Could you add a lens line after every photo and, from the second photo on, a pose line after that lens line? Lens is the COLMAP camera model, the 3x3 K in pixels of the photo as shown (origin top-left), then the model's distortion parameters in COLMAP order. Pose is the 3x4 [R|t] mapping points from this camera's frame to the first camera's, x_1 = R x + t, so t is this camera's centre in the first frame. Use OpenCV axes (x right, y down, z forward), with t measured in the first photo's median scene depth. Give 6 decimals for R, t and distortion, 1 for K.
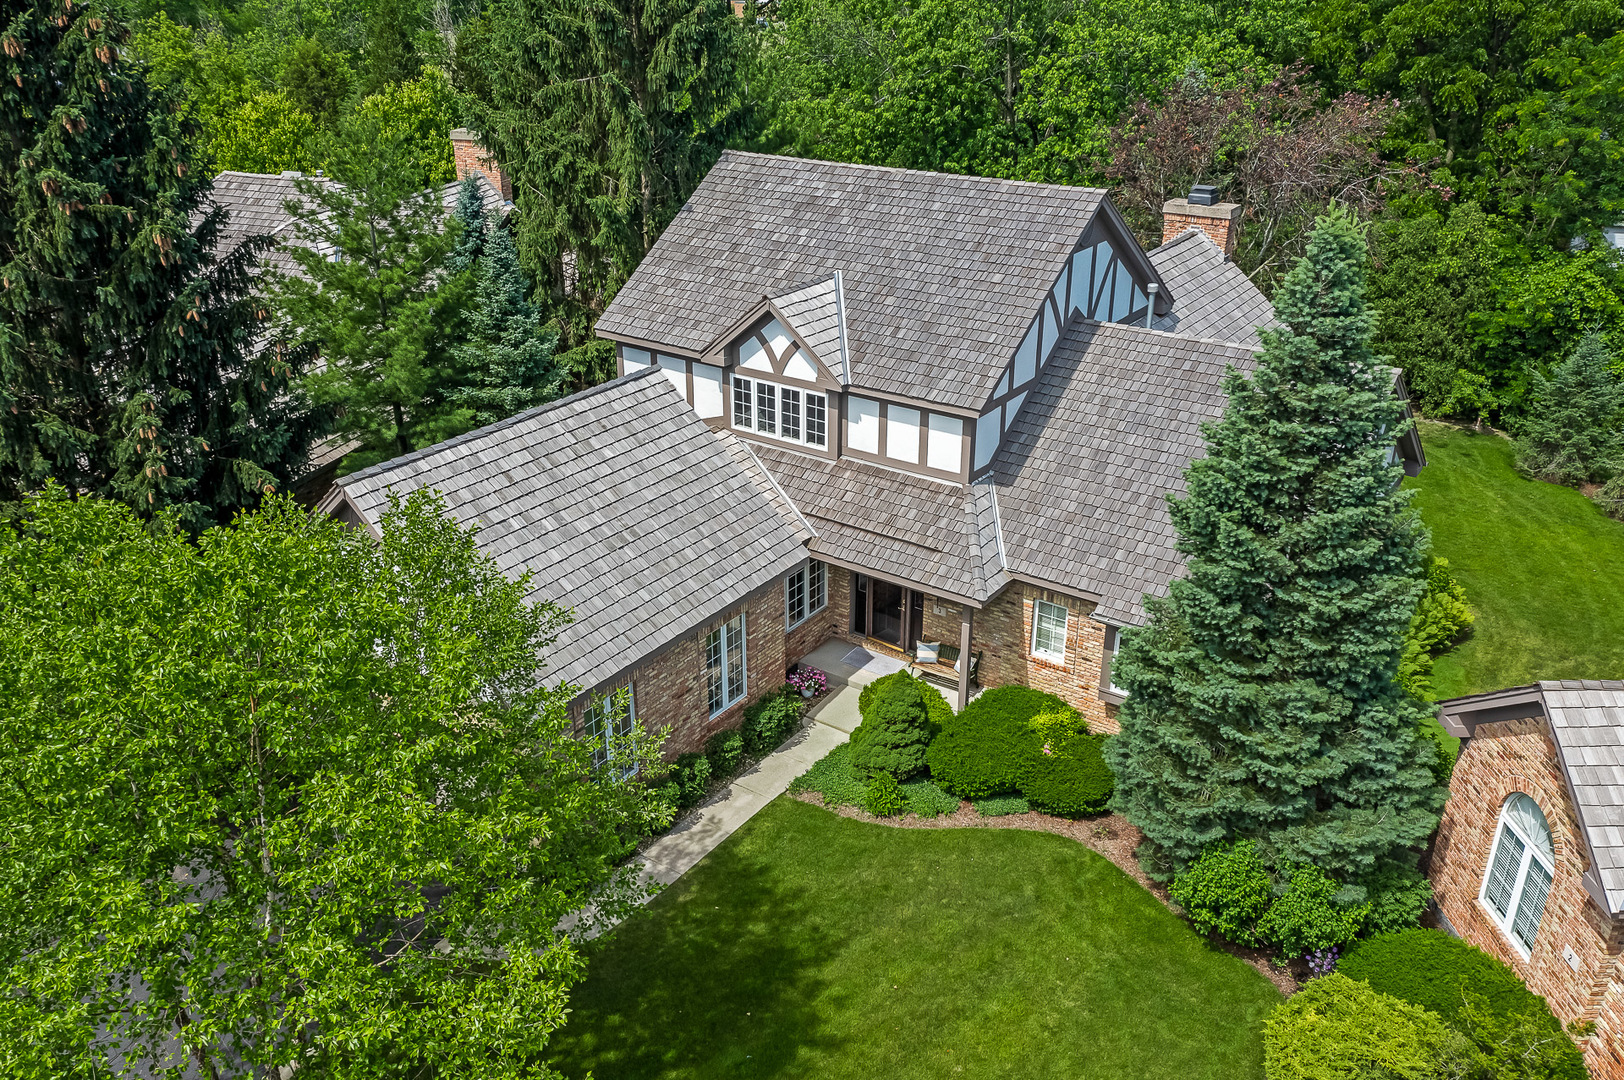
lens RADIAL K [[1289.6, 0, 812.0], [0, 1289.6, 540.0], [0, 0, 1]] dist [-0.000786, 0.004144]
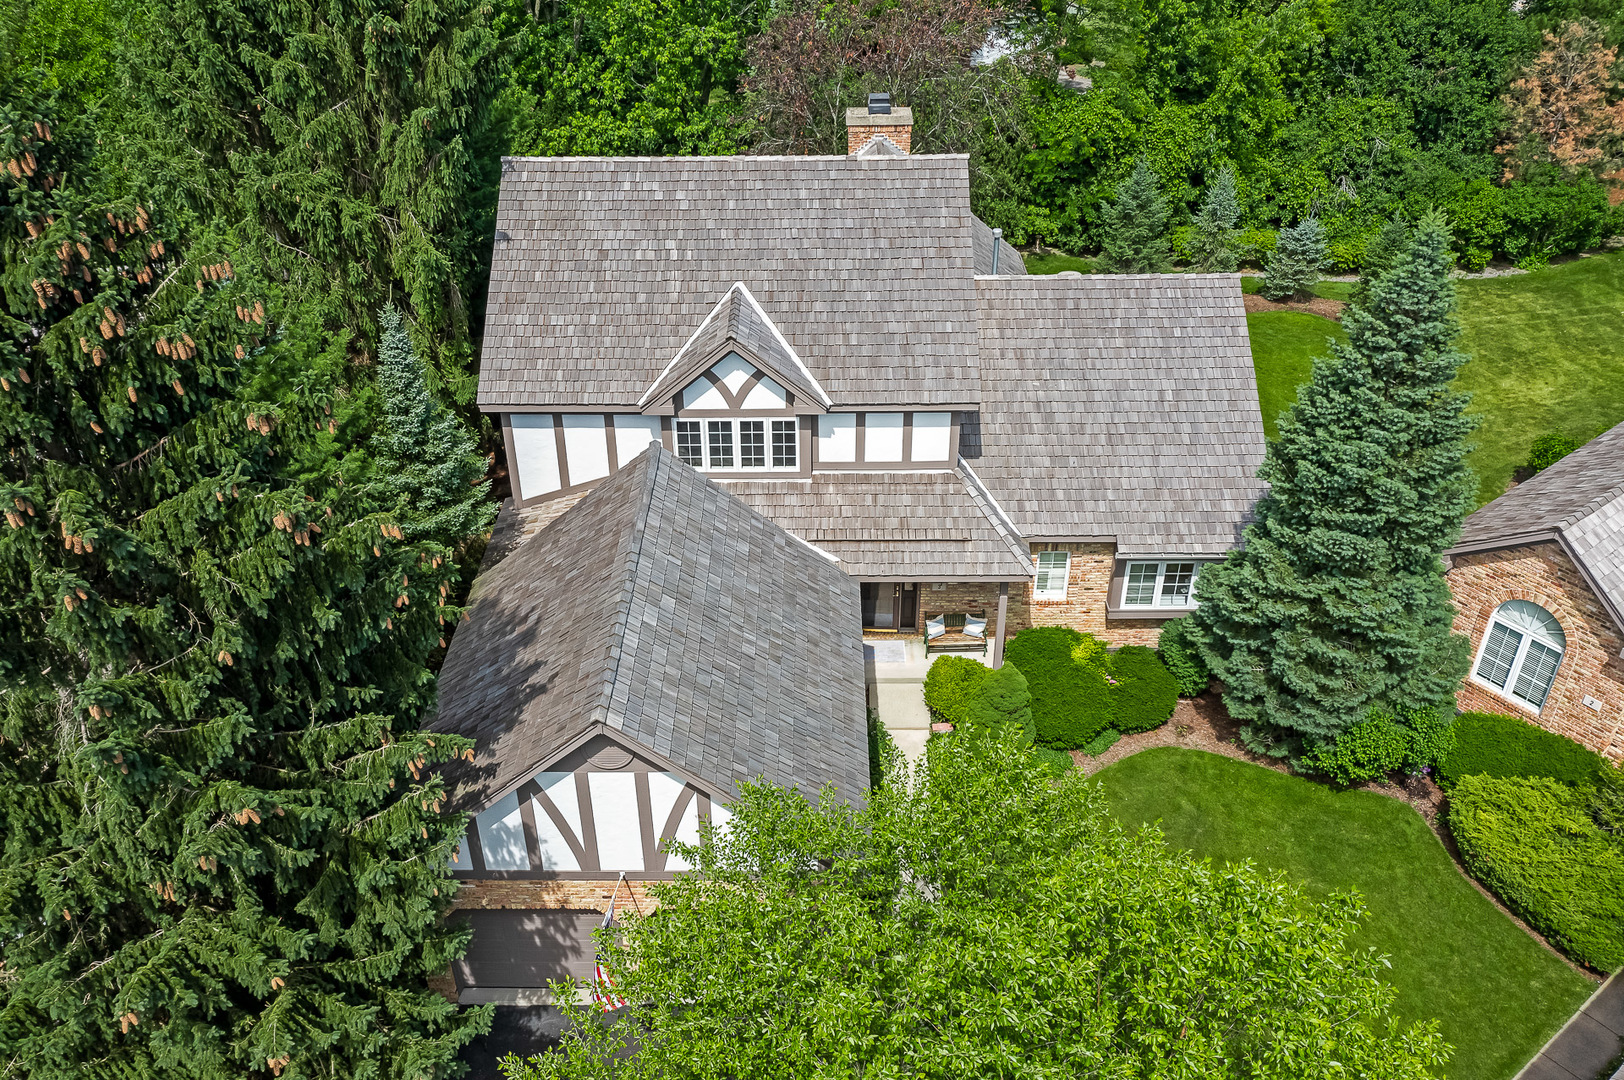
lens RADIAL K [[1289.6, 0, 812.0], [0, 1289.6, 540.0], [0, 0, 1]] dist [-0.000786, 0.004144]
pose [[0.819165, -0.322105, 0.474571, -0.468141], [0.244572, 0.944586, 0.218958, -0.234275], [-0.518800, -0.063296, 0.852549, 0.153610]]
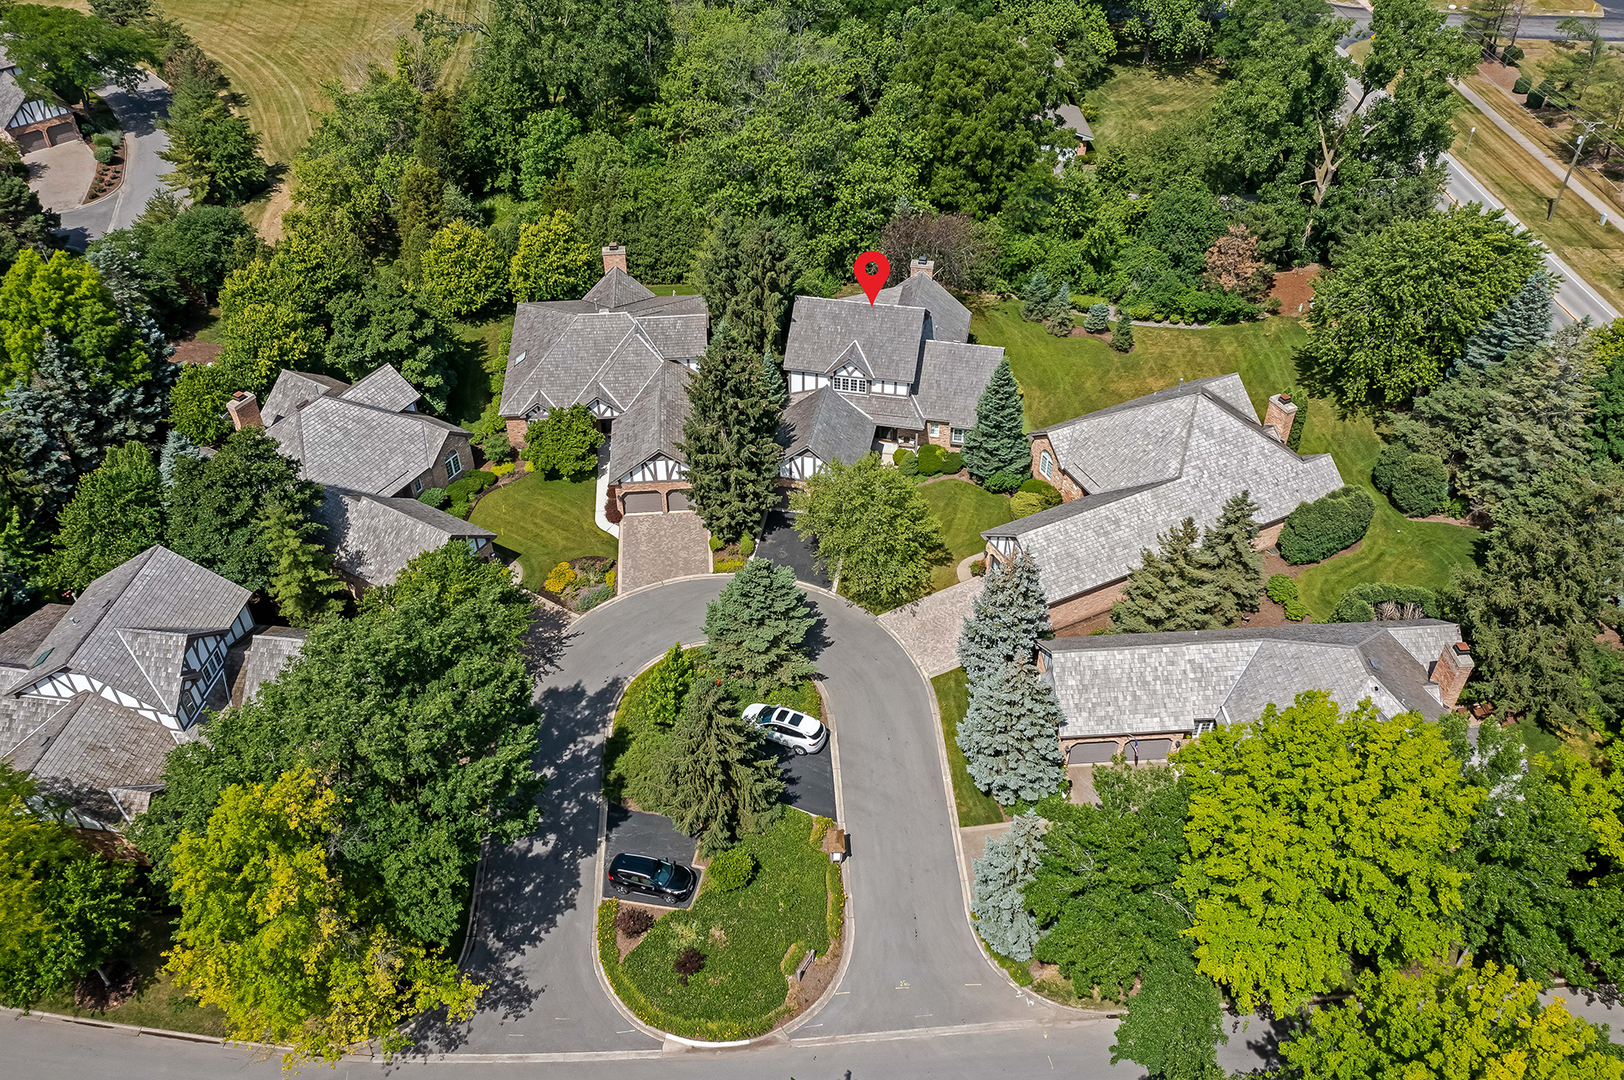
lens RADIAL K [[1289.6, 0, 812.0], [0, 1289.6, 540.0], [0, 0, 1]] dist [-0.000786, 0.004144]
pose [[0.913041, -0.269508, 0.306140, -1.360814], [0.173012, 0.935629, 0.307676, -0.834371], [-0.369354, -0.227955, 0.900896, -2.328988]]
